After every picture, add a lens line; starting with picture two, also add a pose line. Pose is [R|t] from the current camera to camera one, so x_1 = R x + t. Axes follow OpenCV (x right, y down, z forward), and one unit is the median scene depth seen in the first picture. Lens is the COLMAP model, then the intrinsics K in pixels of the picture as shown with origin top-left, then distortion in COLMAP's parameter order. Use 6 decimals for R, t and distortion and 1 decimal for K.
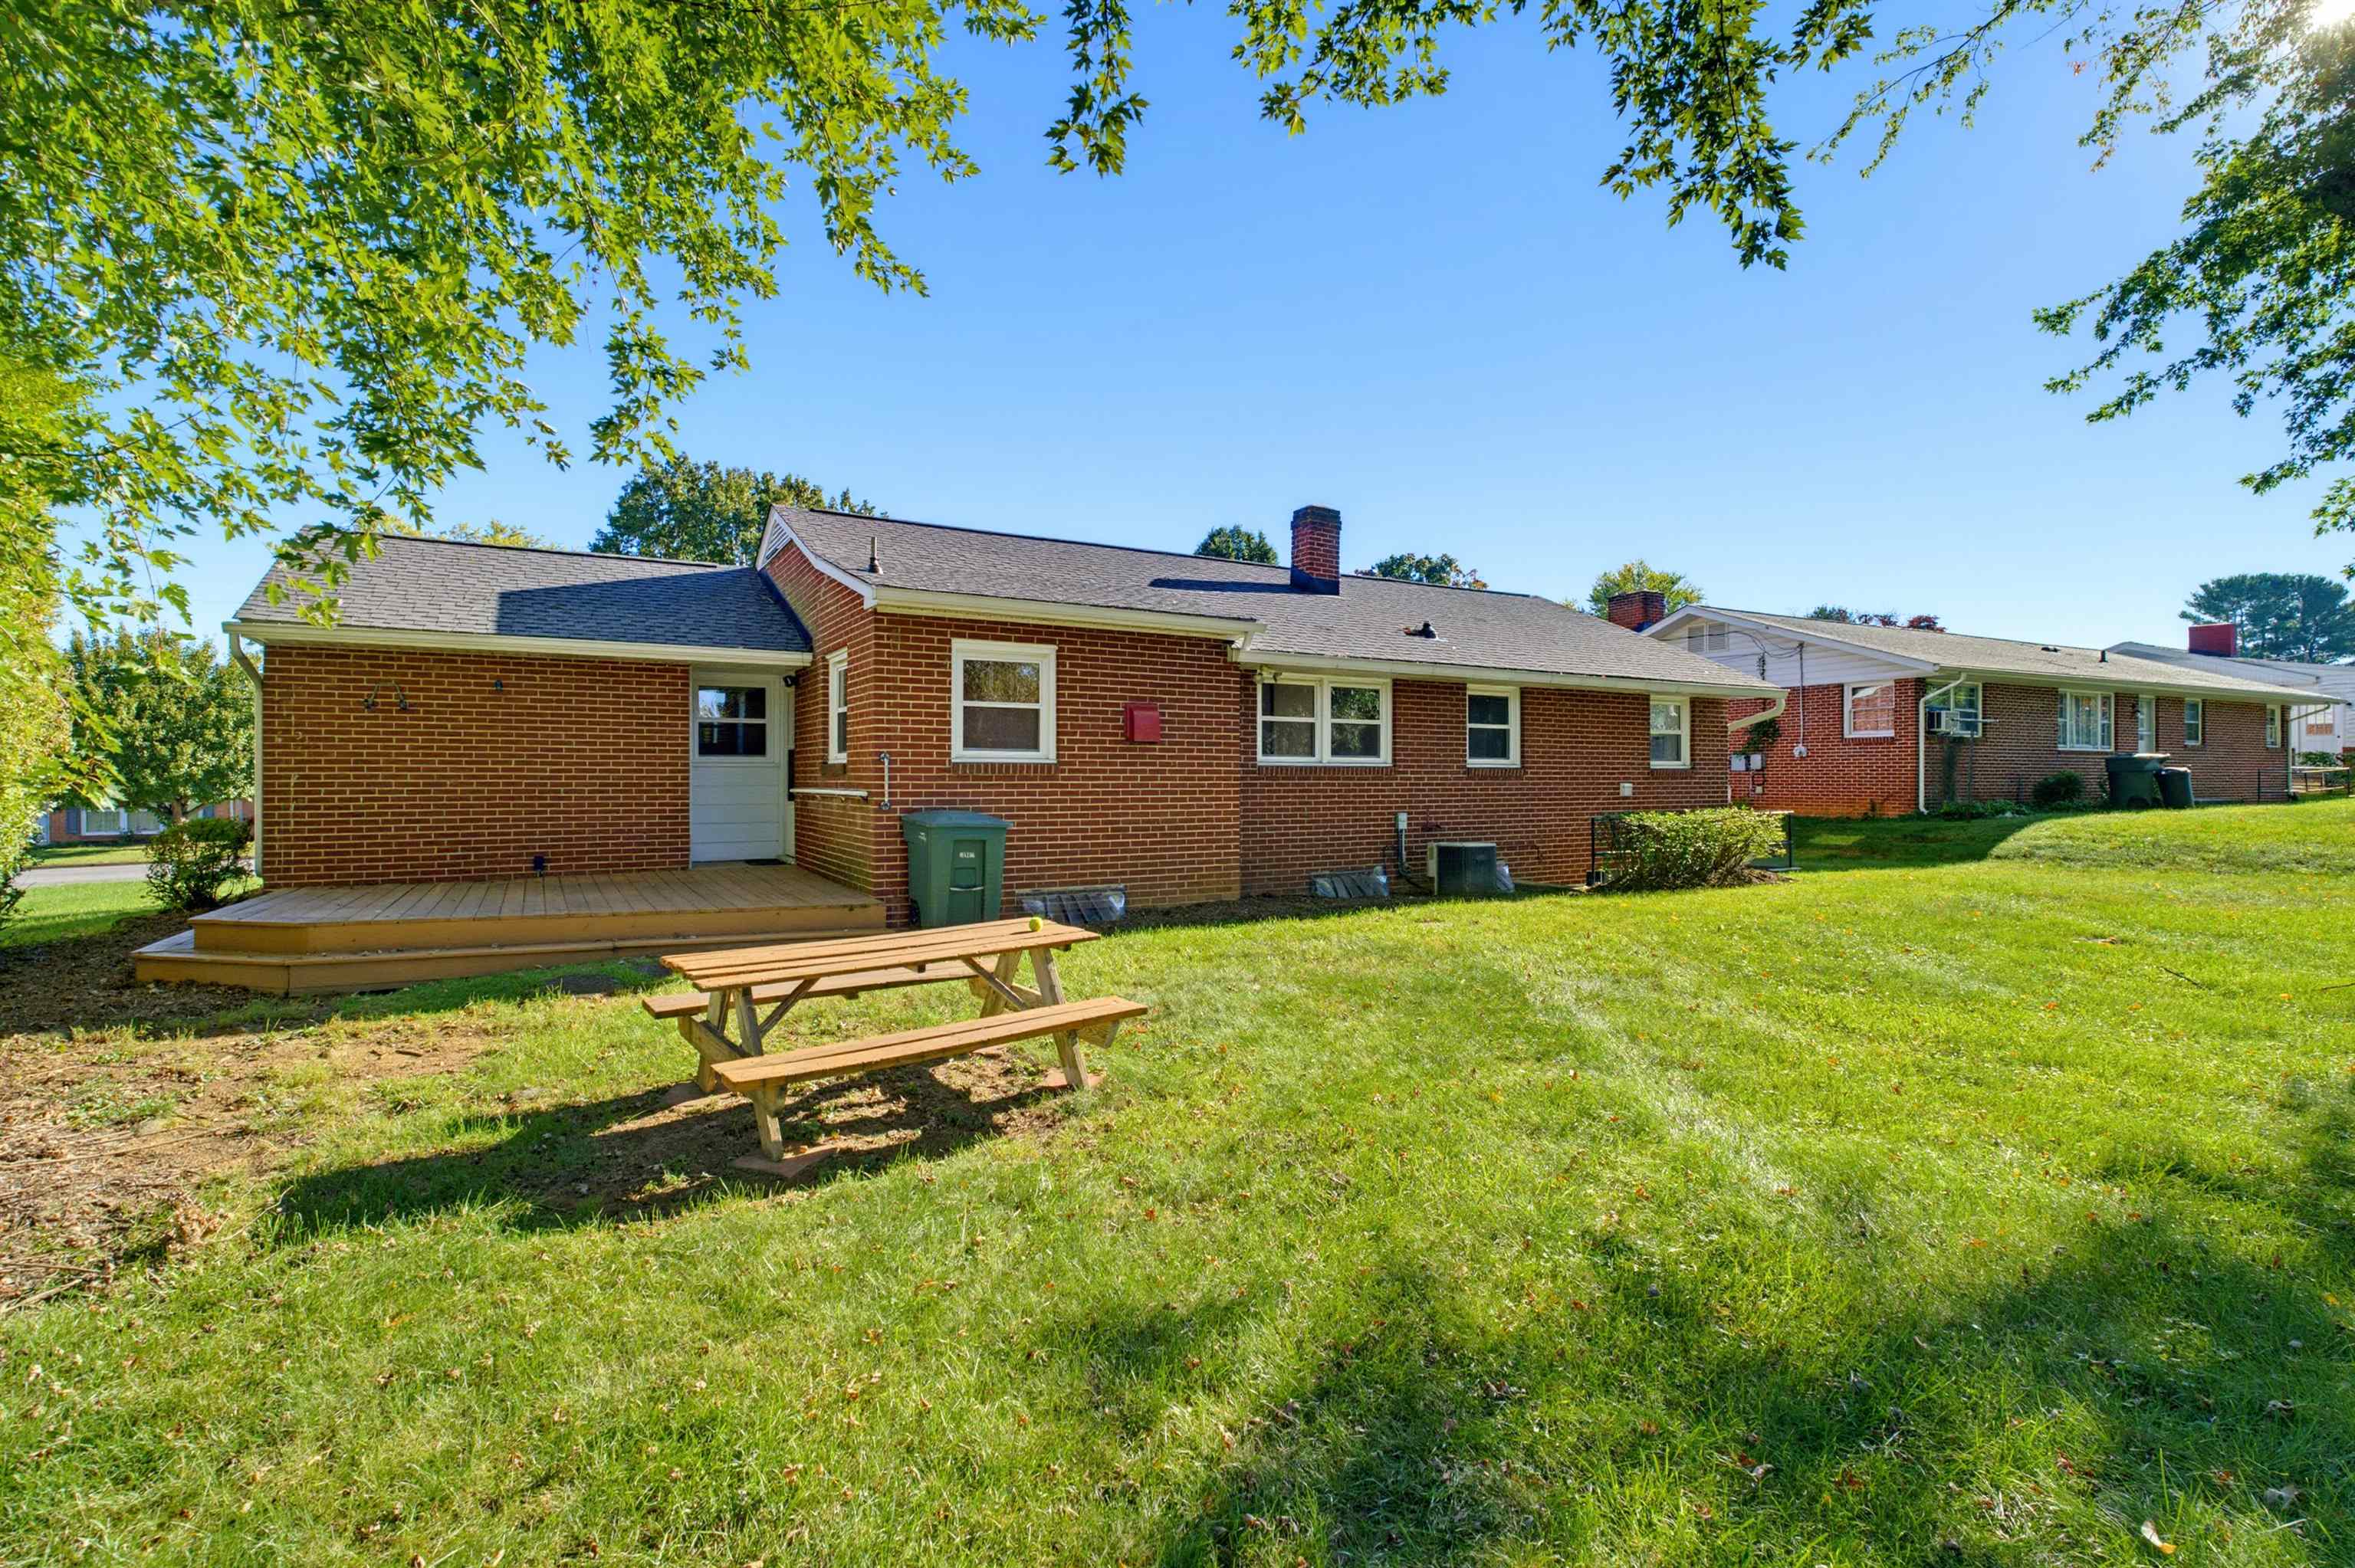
lens RADIAL K [[1087.9, 0, 1185.3], [0, 1087.9, 782.6], [0, 0, 1]] dist [-0.007479, 0.002418]
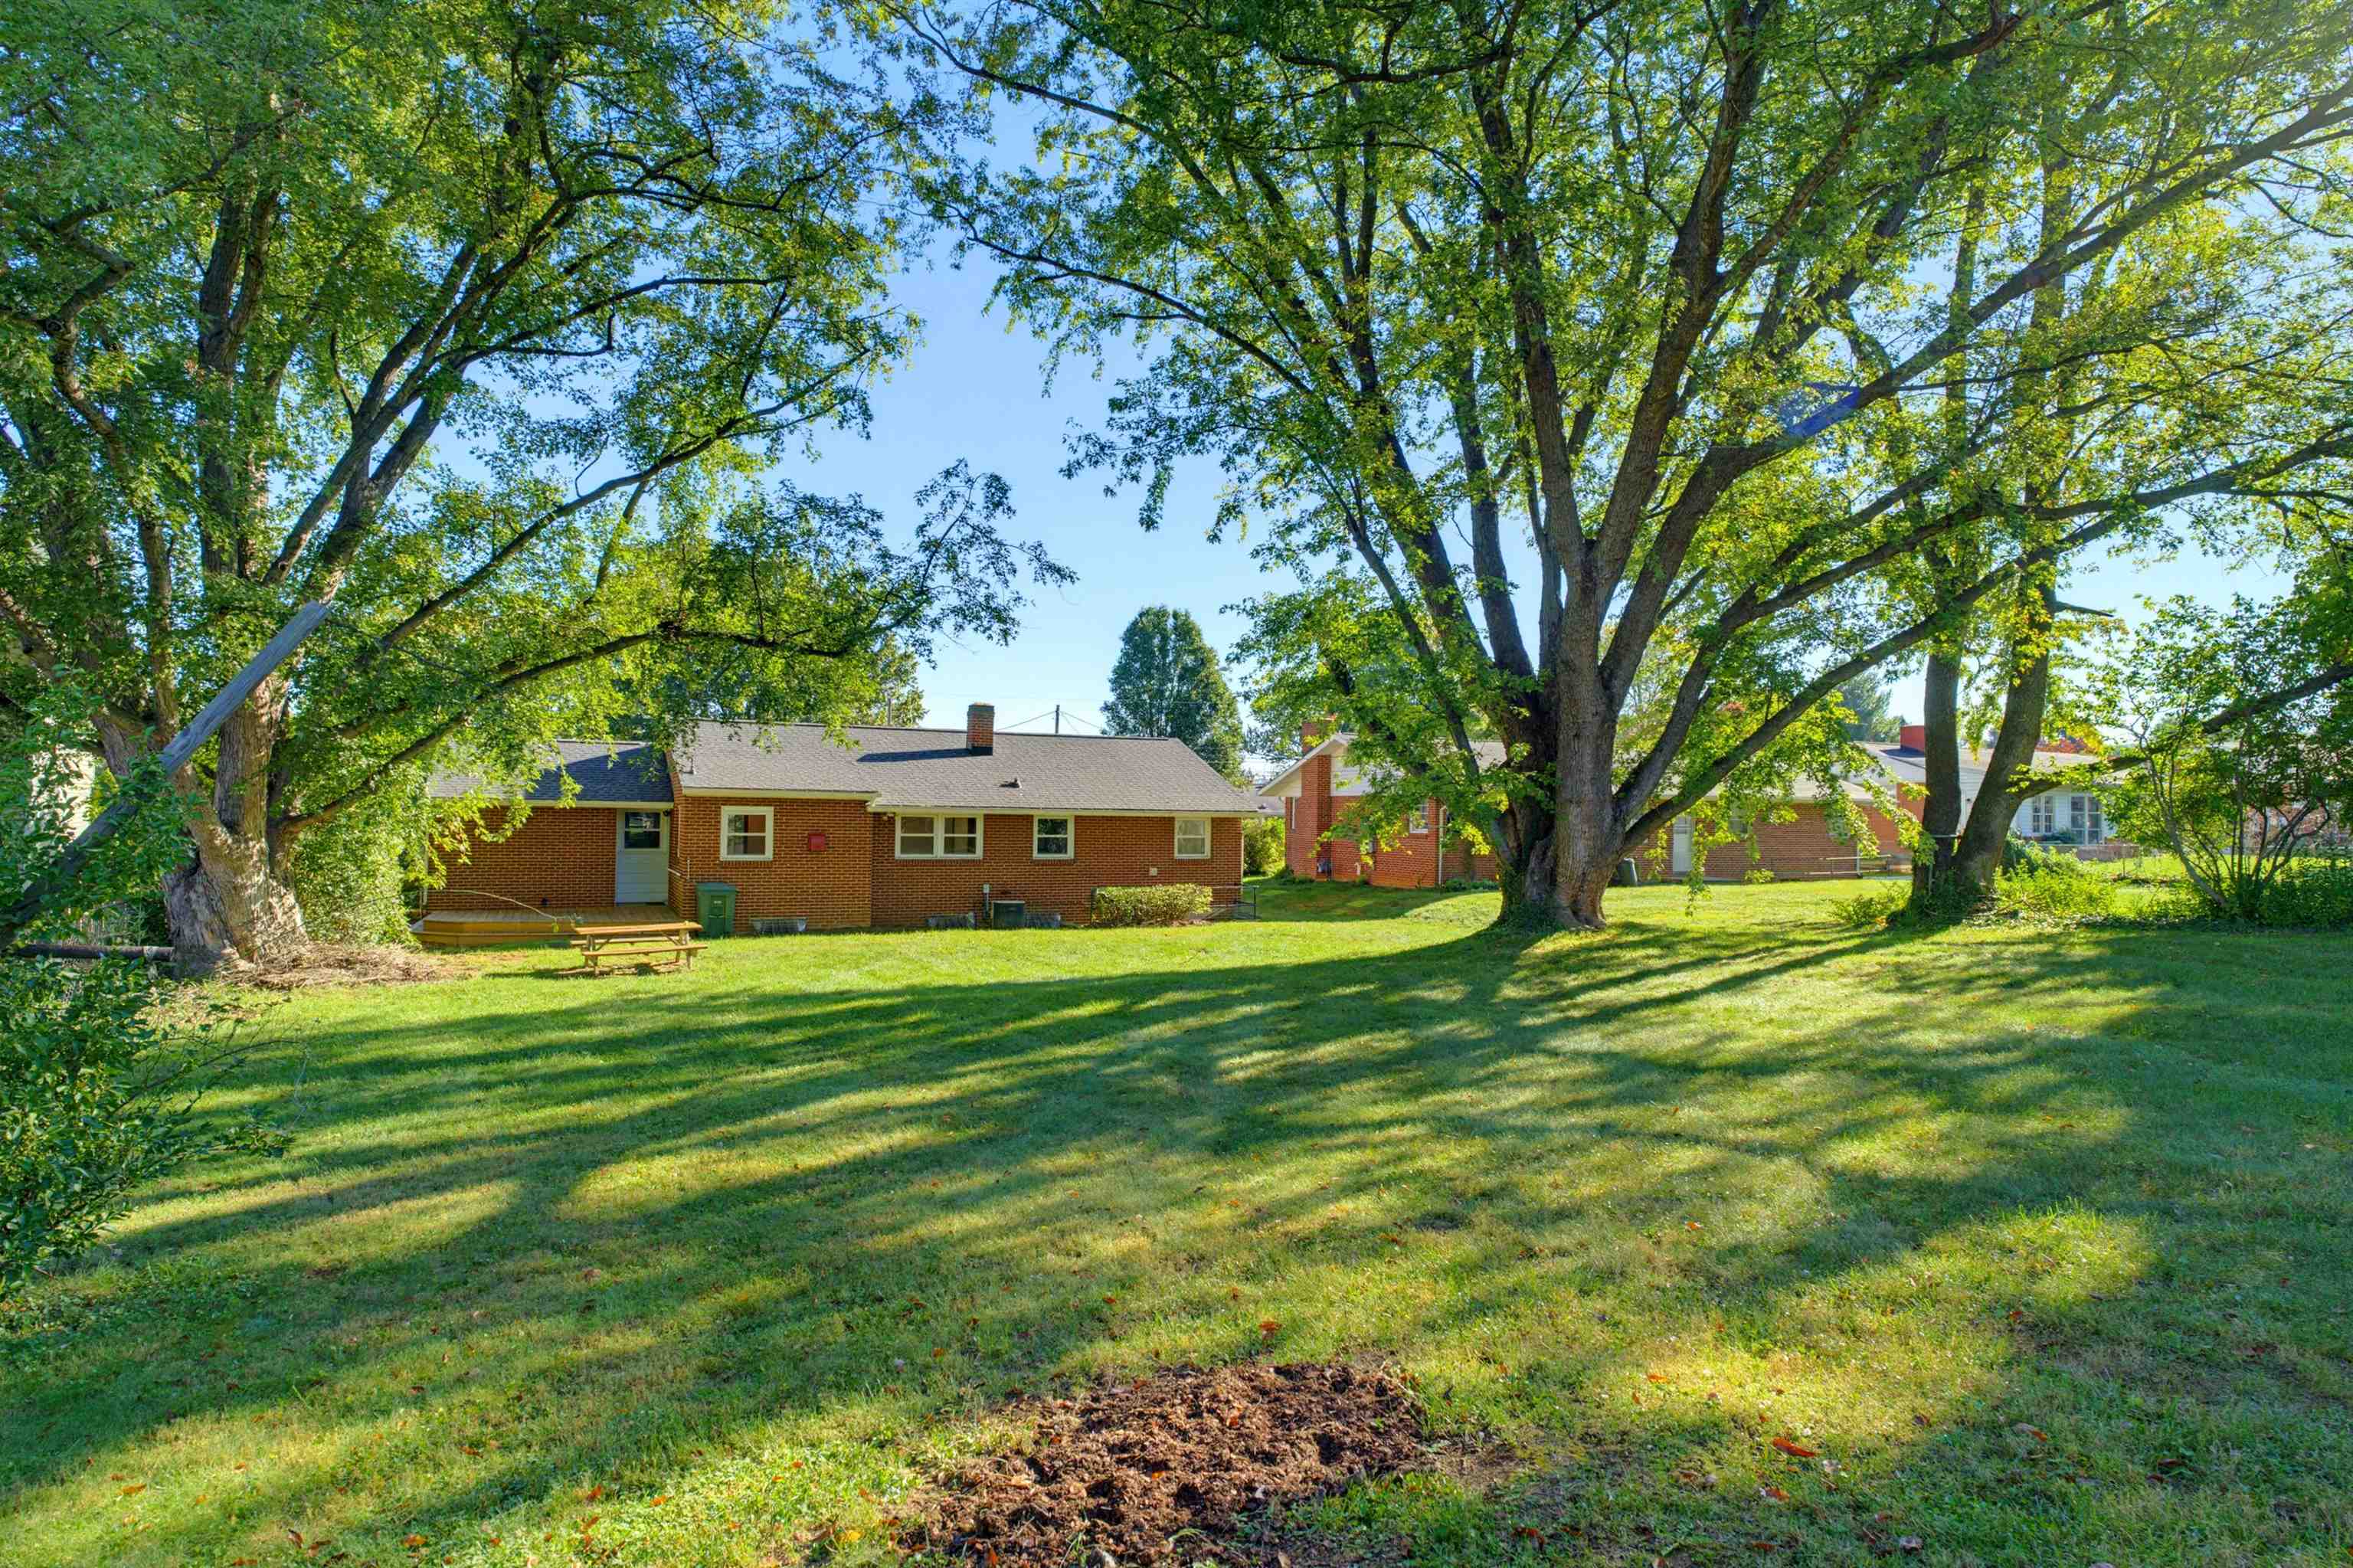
lens RADIAL K [[1279.1, 0, 1171.1], [0, 1279.1, 781.9], [0, 0, 1]] dist [0.004314, -0.000925]
pose [[0.996731, 0.011186, -0.080015, 0.698700], [-0.013796, 0.999388, -0.032137, -0.082638], [0.079607, 0.033136, 0.996275, -1.184925]]
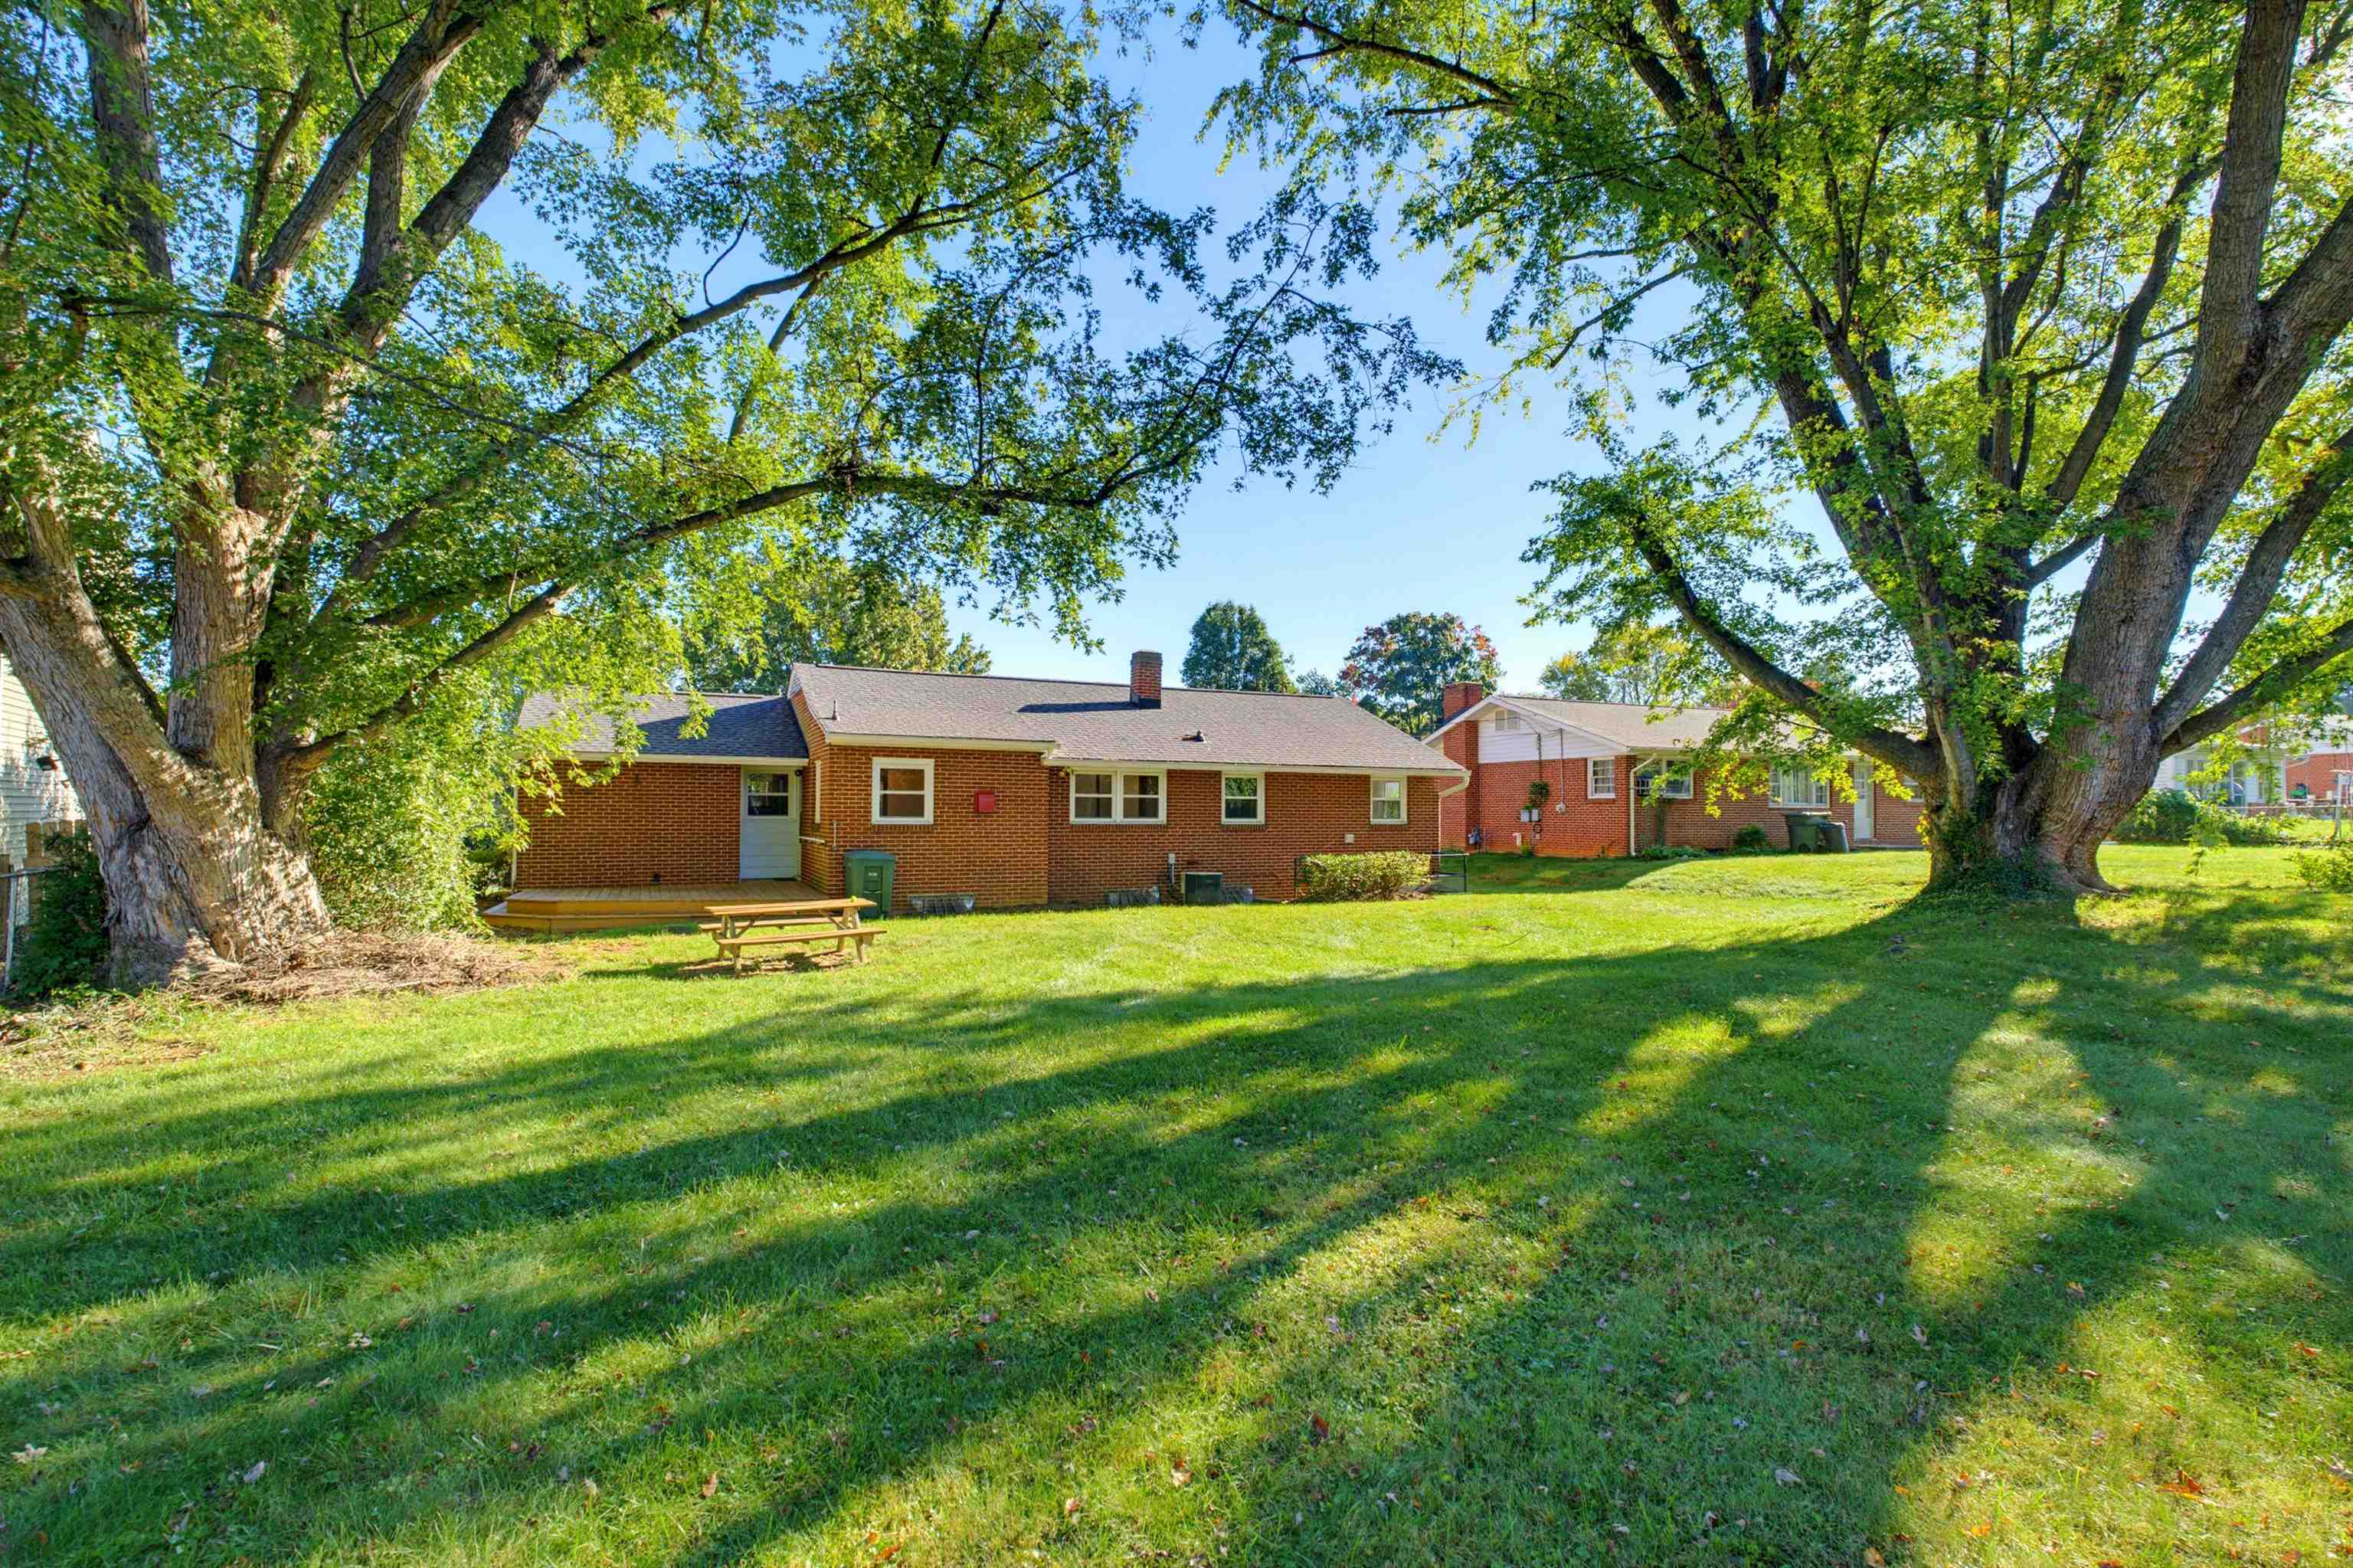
lens RADIAL K [[1087.2, 0, 1178.0], [0, 1087.2, 785.0], [0, 0, 1]] dist [-0.007479, 0.002418]
pose [[0.997004, 0.002076, -0.077322, 0.336321], [-0.004443, 0.999527, -0.030445, -0.024024], [0.077222, 0.030698, 0.996541, -0.602648]]
